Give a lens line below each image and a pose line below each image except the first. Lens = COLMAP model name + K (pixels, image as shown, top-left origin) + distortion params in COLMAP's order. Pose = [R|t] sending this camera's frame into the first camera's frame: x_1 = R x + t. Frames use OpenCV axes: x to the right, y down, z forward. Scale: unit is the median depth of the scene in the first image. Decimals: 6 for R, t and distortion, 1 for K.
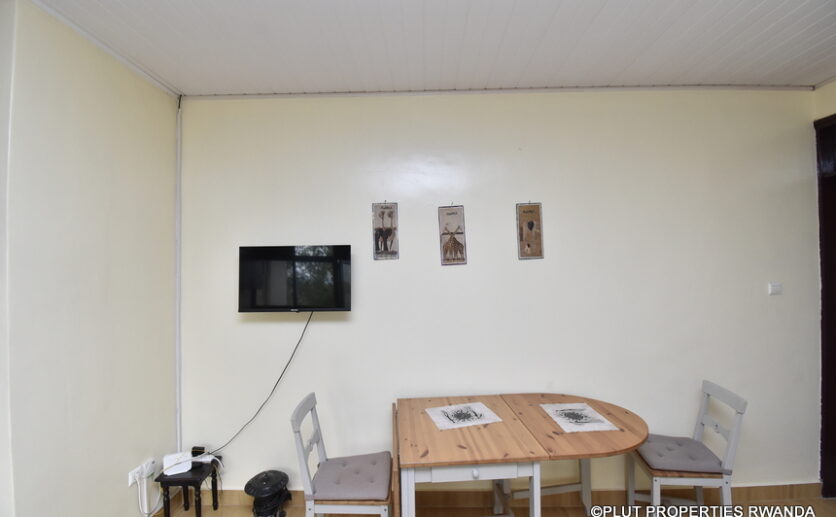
lens RADIAL K [[367.5, 0, 417.2], [0, 367.5, 258.5], [0, 0, 1]] dist [0.003606, -0.010043]
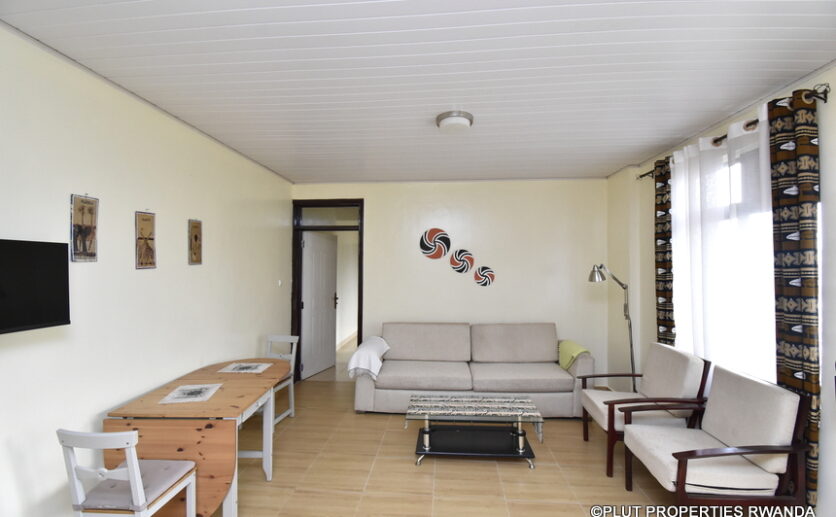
lens RADIAL K [[367.5, 0, 419.0], [0, 367.5, 257.1], [0, 0, 1]] dist [0.003606, -0.010043]
pose [[0.058840, 0.040529, 0.997444, -0.896282], [-0.020839, 0.999008, -0.039363, 0.008895], [-0.998050, -0.018469, 0.059626, 0.163757]]
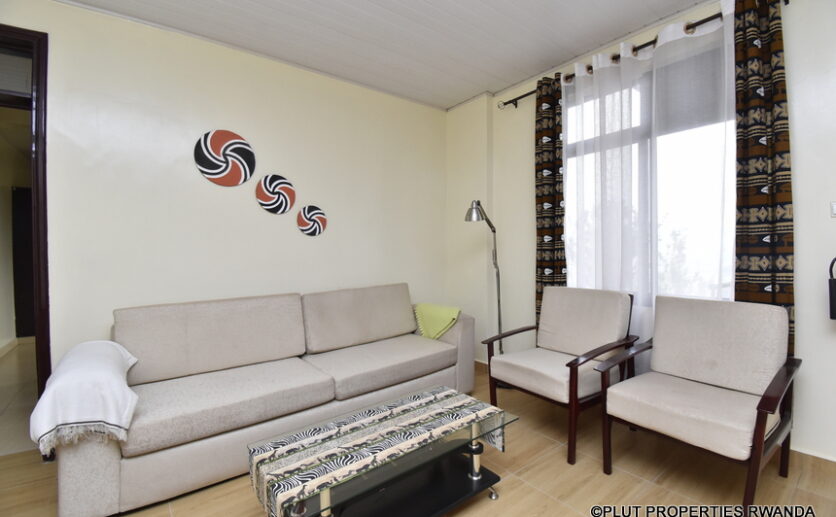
lens RADIAL K [[367.5, 0, 418.2], [0, 367.5, 258.8], [0, 0, 1]] dist [0.003606, -0.010043]
pose [[-0.618399, 0.007047, 0.785833, -0.137621], [0.008317, 0.999962, -0.002422, 0.164433], [-0.785821, 0.005038, -0.618434, 0.426277]]
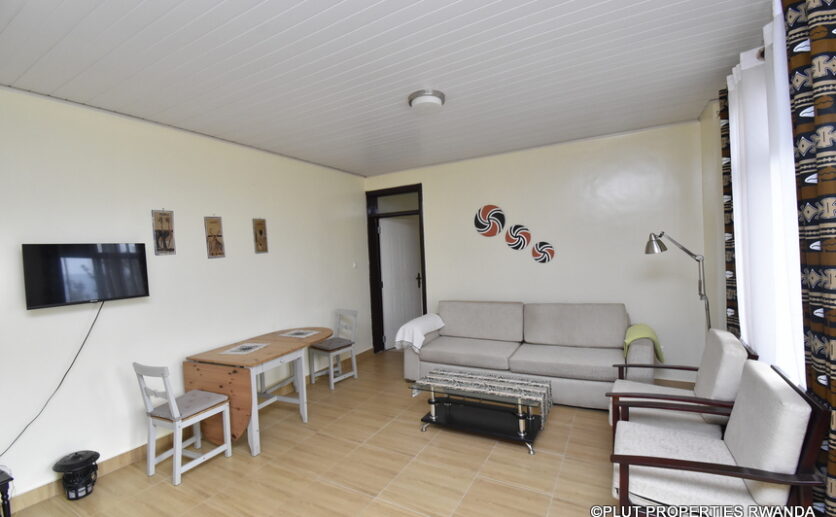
lens RADIAL K [[367.5, 0, 420.4], [0, 367.5, 256.5], [0, 0, 1]] dist [0.003606, -0.010043]
pose [[0.466844, -0.020490, 0.884102, -0.801213], [0.021804, 0.999694, 0.011656, 0.012854], [-0.884071, 0.013835, 0.467148, -0.381816]]
